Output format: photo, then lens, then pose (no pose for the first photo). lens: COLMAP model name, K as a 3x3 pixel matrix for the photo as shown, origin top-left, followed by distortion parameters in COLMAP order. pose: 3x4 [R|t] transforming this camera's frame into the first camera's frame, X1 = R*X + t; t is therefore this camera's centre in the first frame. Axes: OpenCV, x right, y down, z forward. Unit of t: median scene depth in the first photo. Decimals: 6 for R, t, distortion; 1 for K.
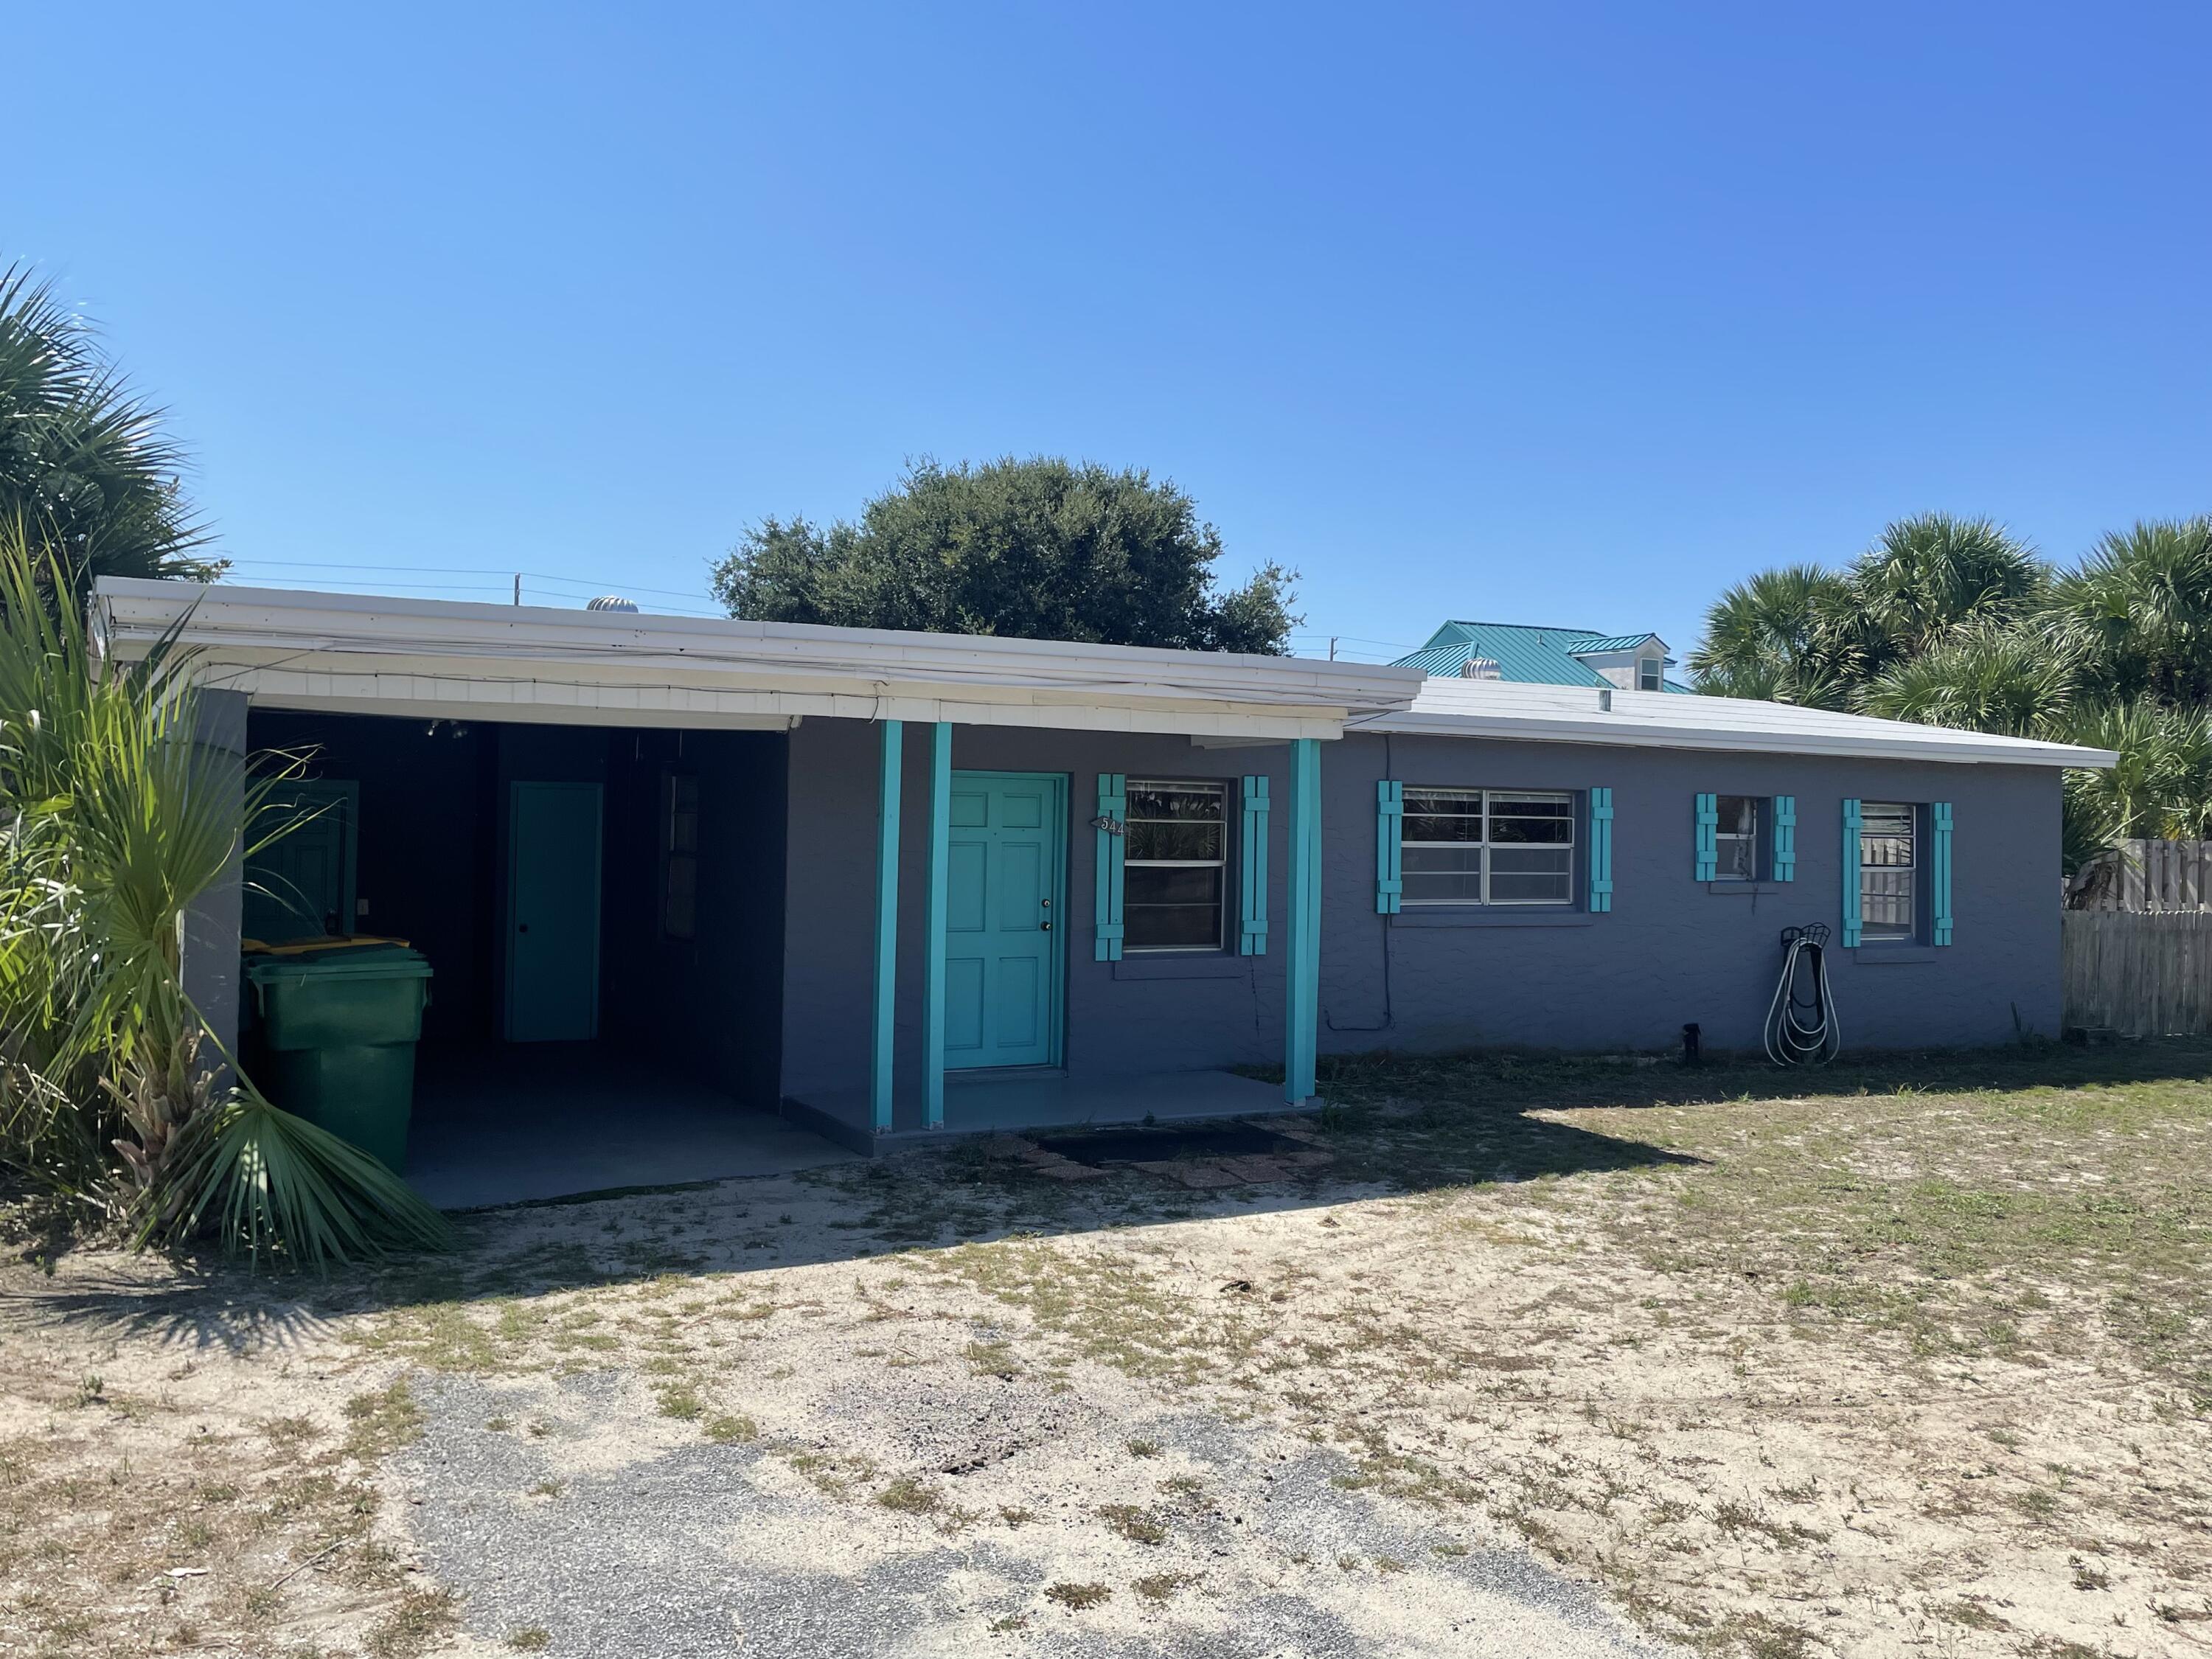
lens RADIAL K [[1873.1, 0, 1113.8], [0, 1873.1, 820.9], [0, 0, 1]] dist [0.087250, -0.121867]
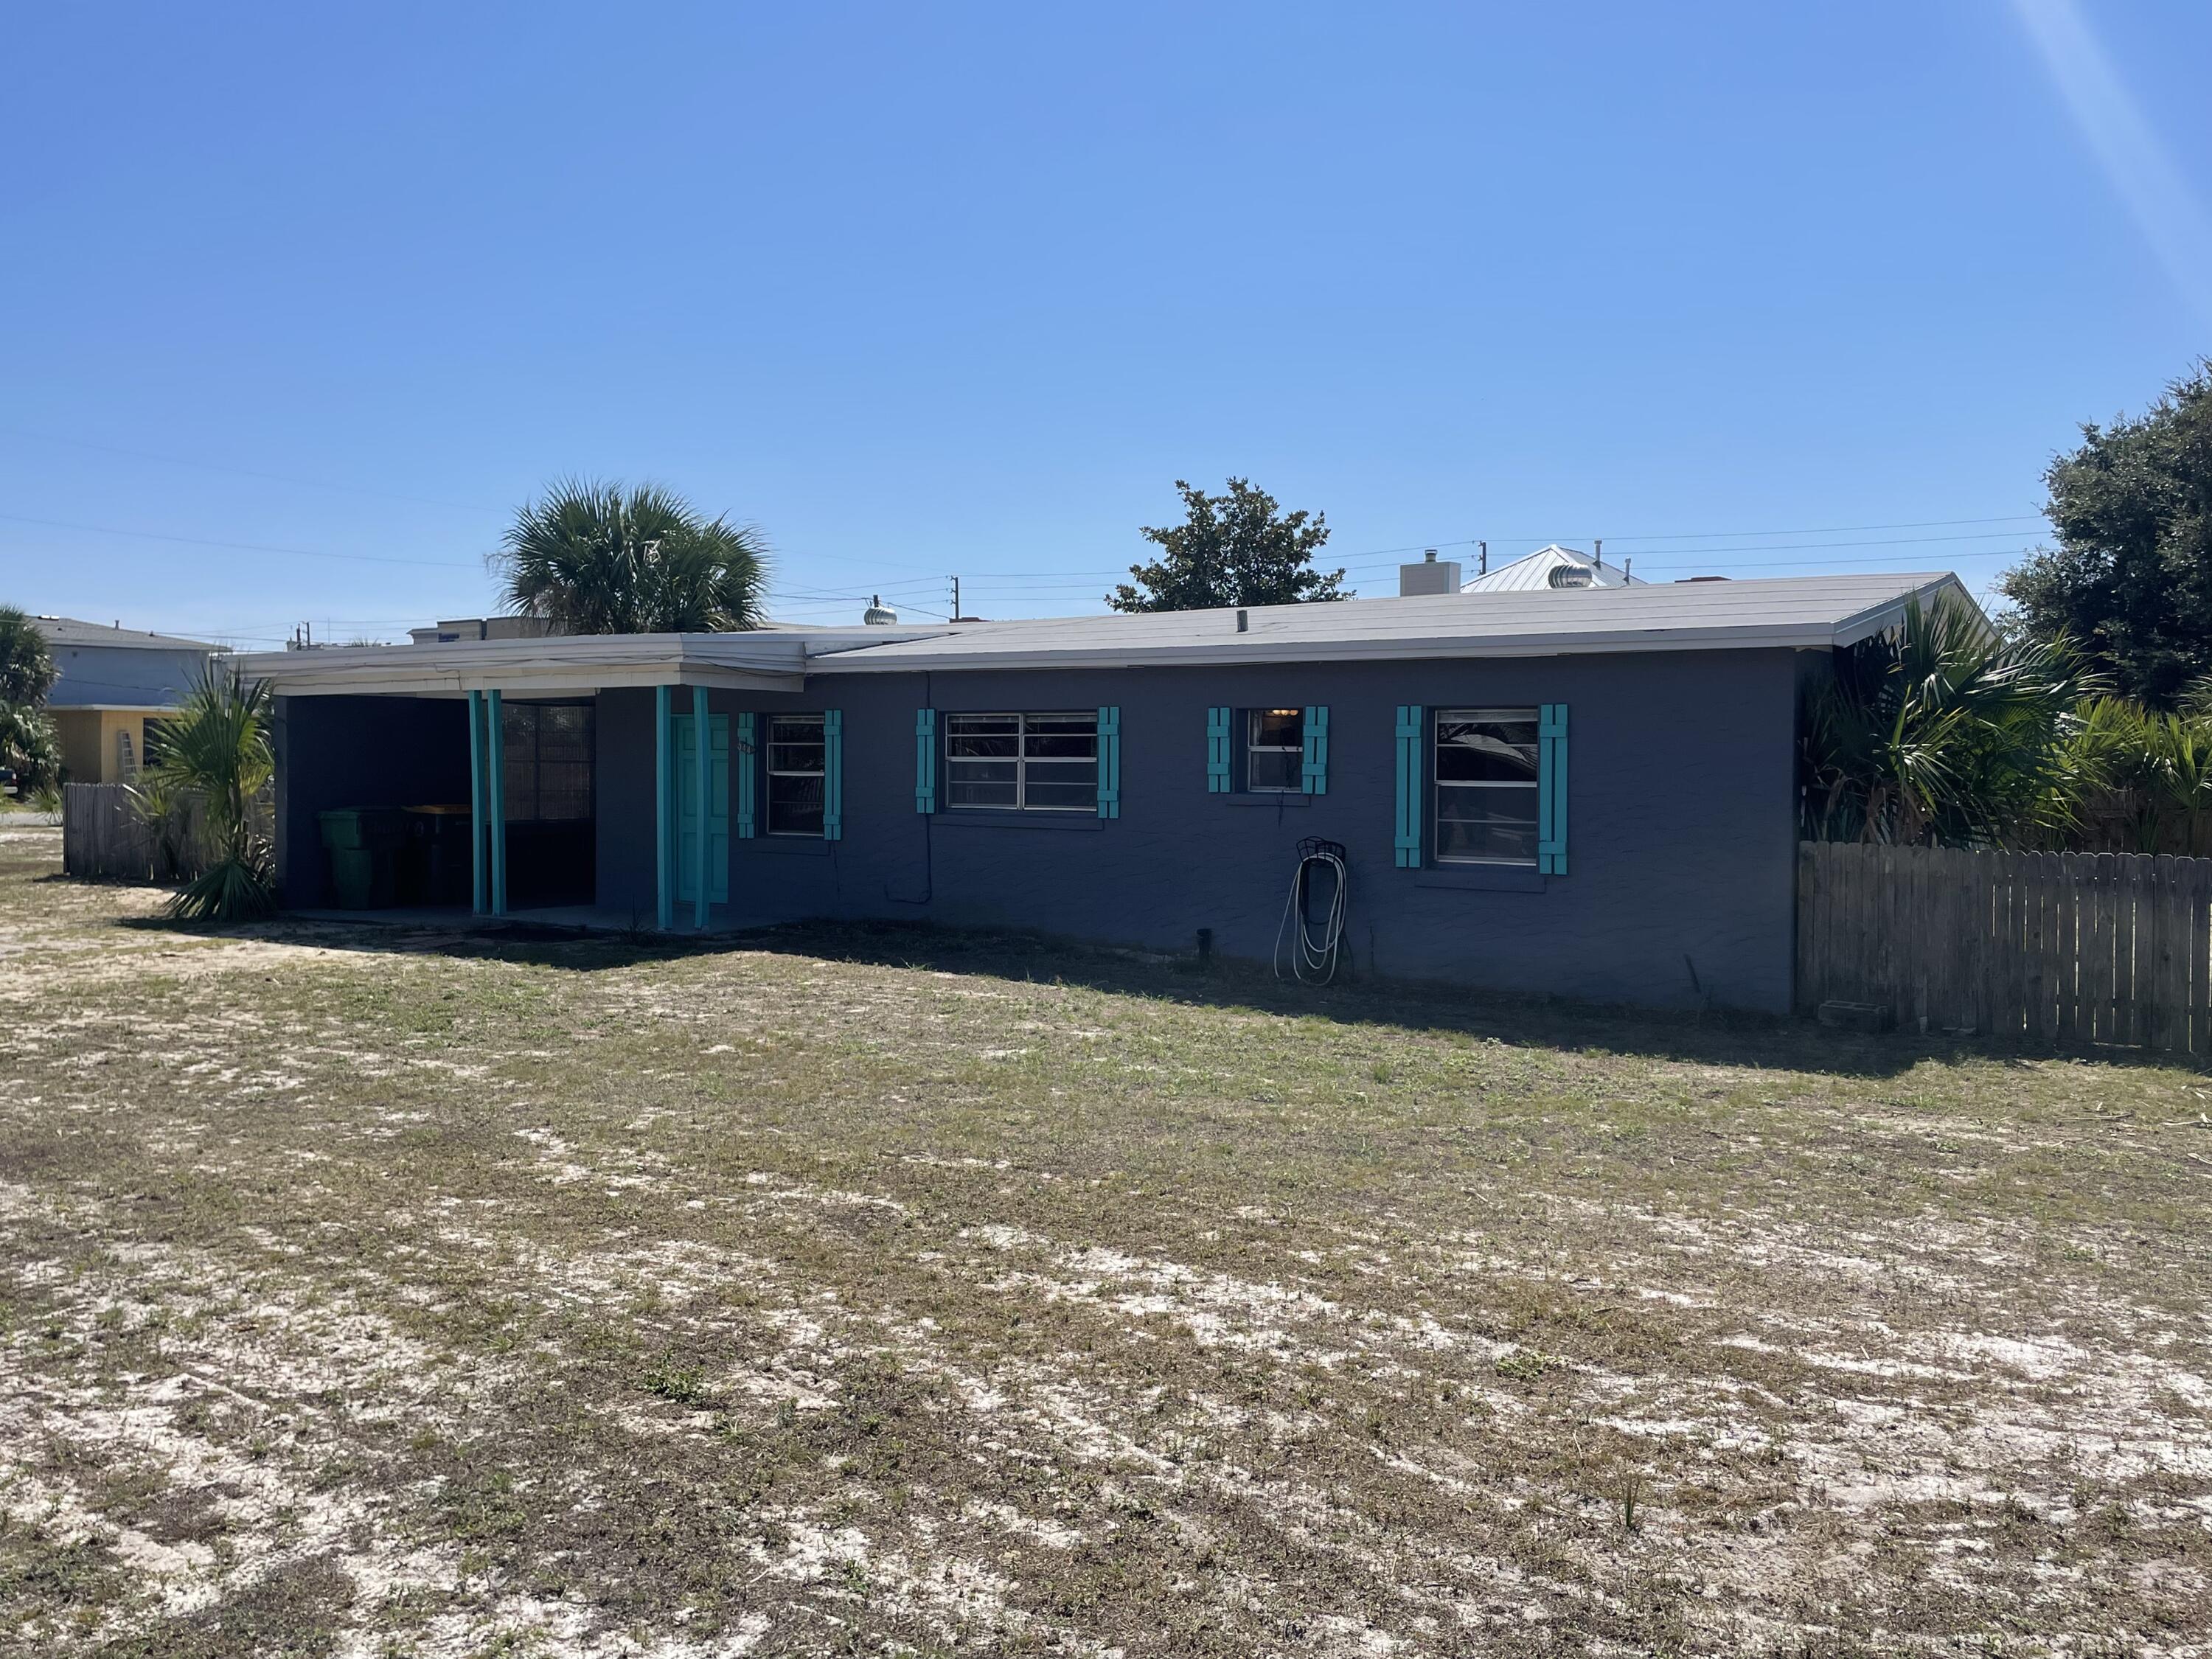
lens RADIAL K [[1873.1, 0, 1107.8], [0, 1873.1, 819.4], [0, 0, 1]] dist [0.087250, -0.121867]
pose [[0.446003, 0.018678, -0.894836, 1.175495], [0.008120, 0.999657, 0.024914, 0.019888], [0.894995, -0.018378, 0.445698, 0.477670]]
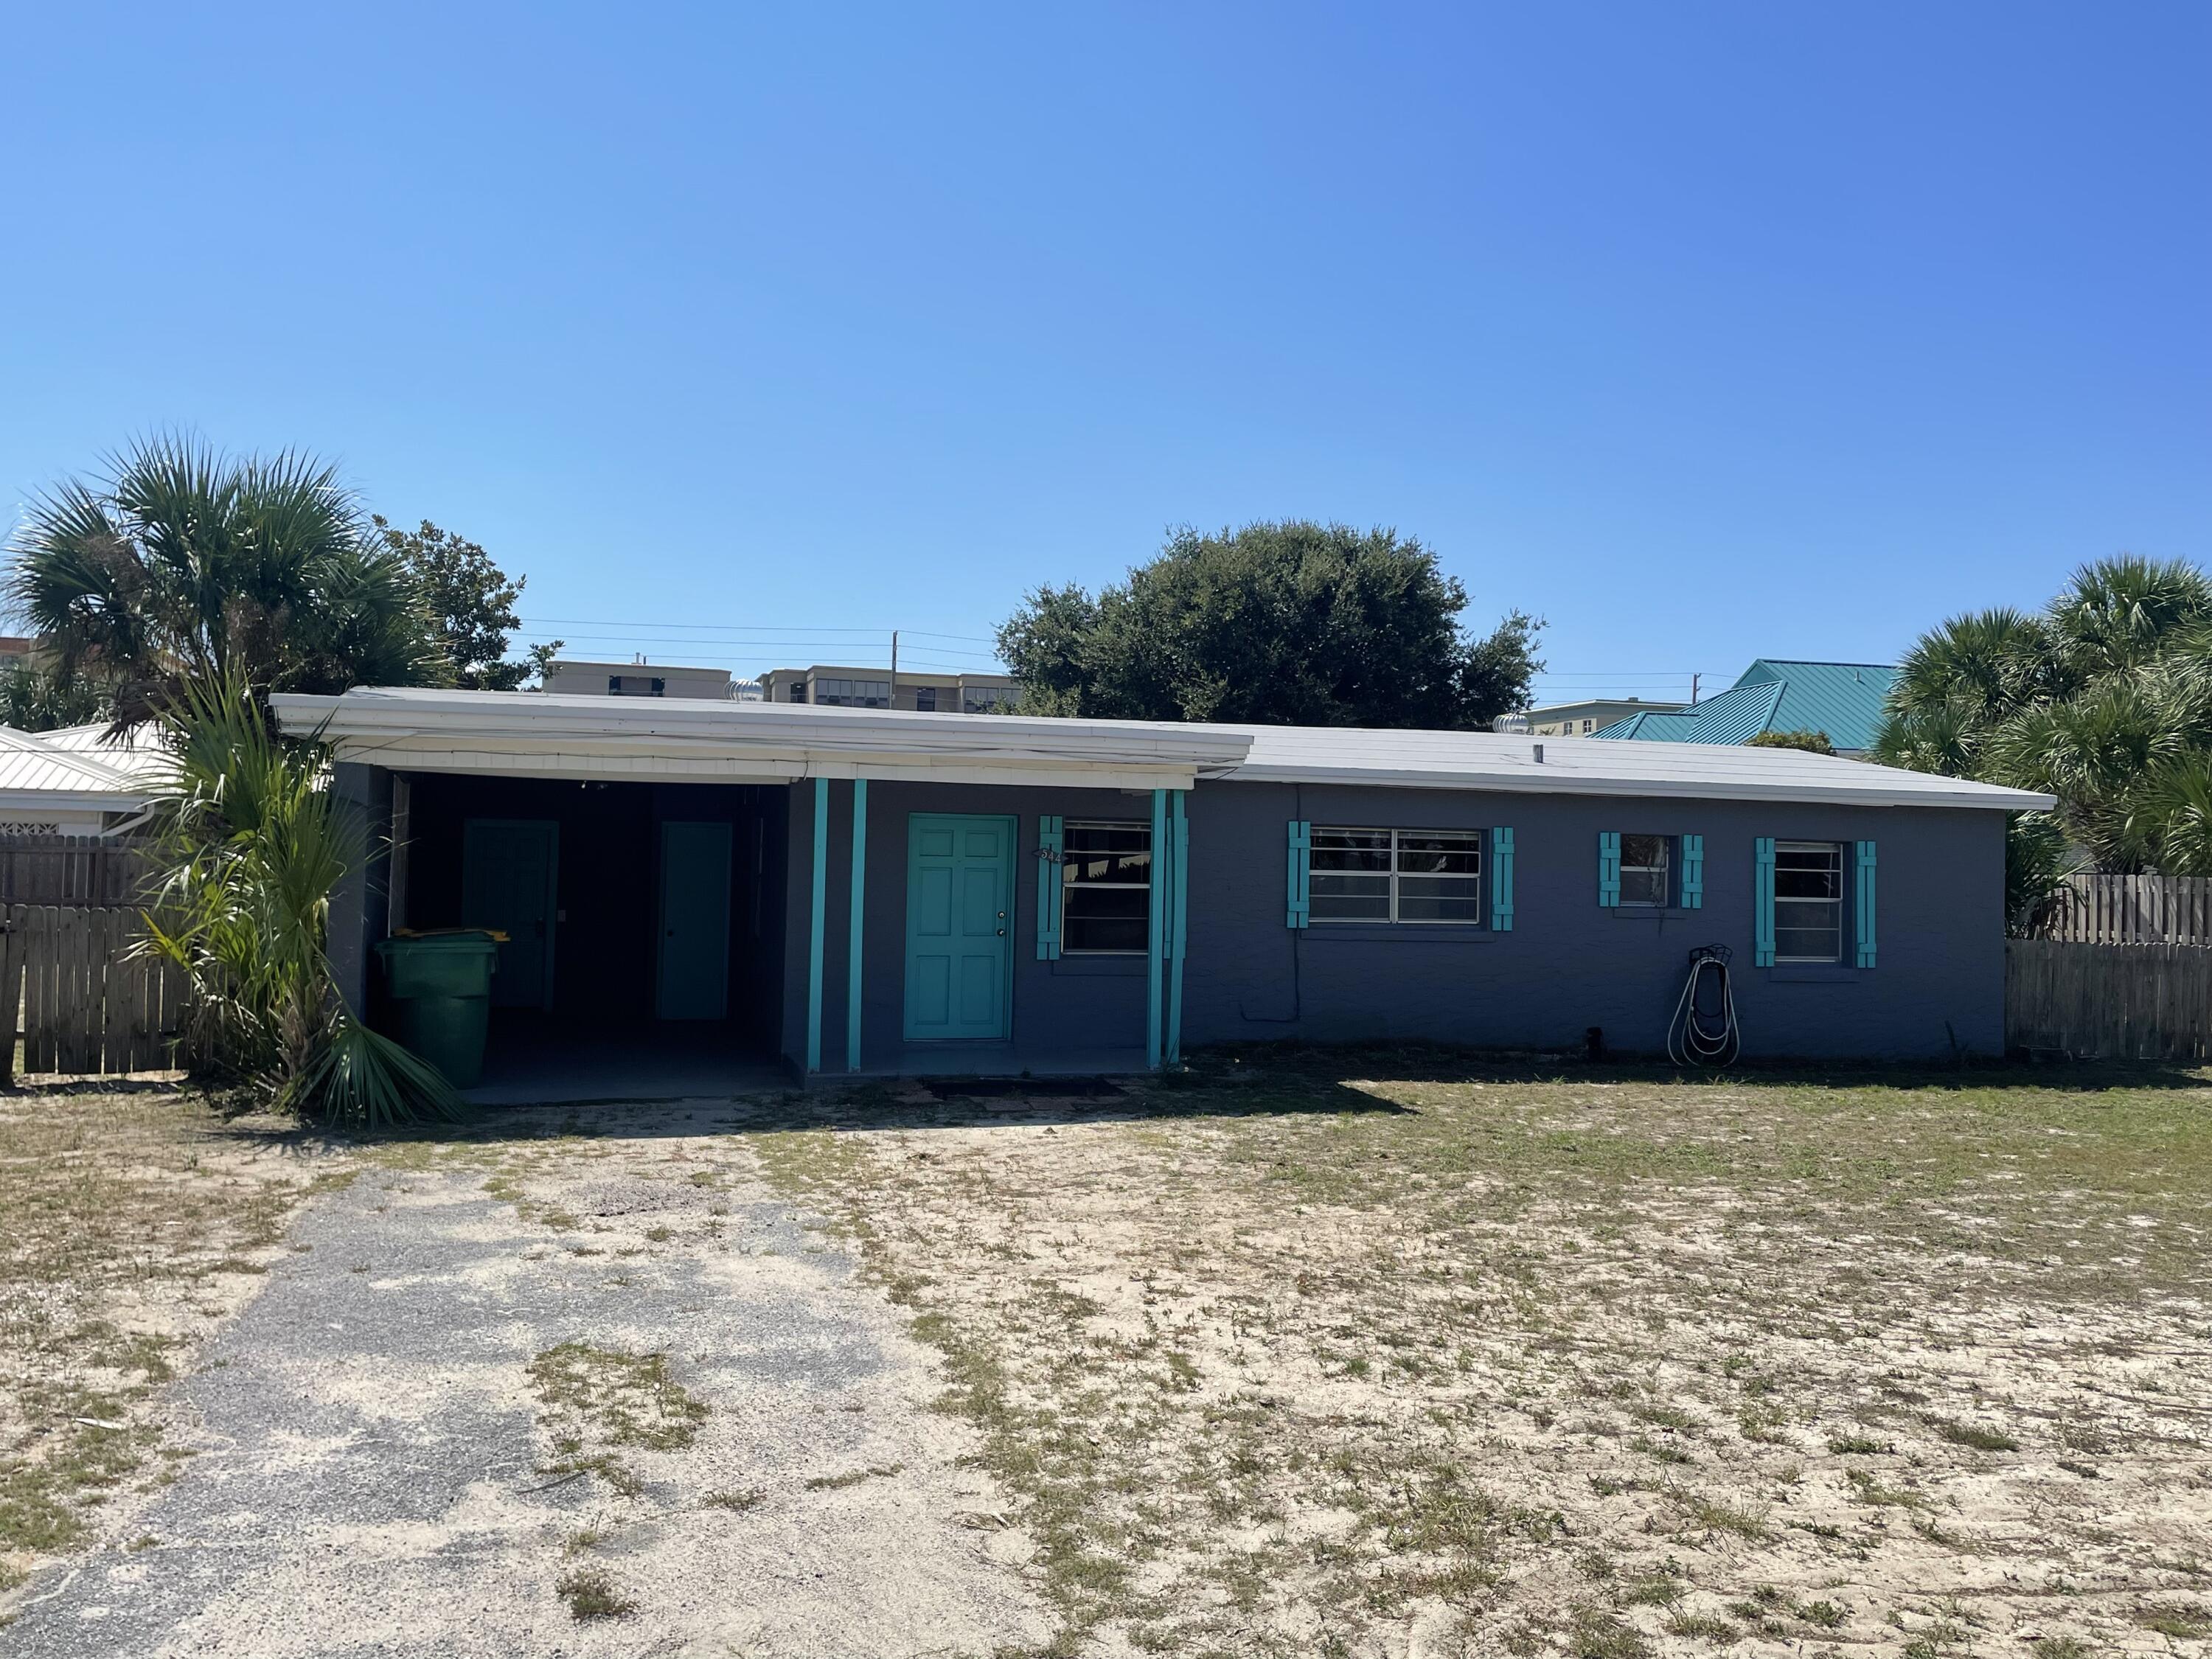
lens RADIAL K [[1873.1, 0, 1111.4], [0, 1873.1, 831.8], [0, 0, 1]] dist [0.087250, -0.121867]
pose [[0.977615, 0.001629, -0.210394, 0.251531], [-0.004857, 0.999878, -0.014828, 0.004048], [0.210344, 0.015518, 0.977504, -0.208934]]
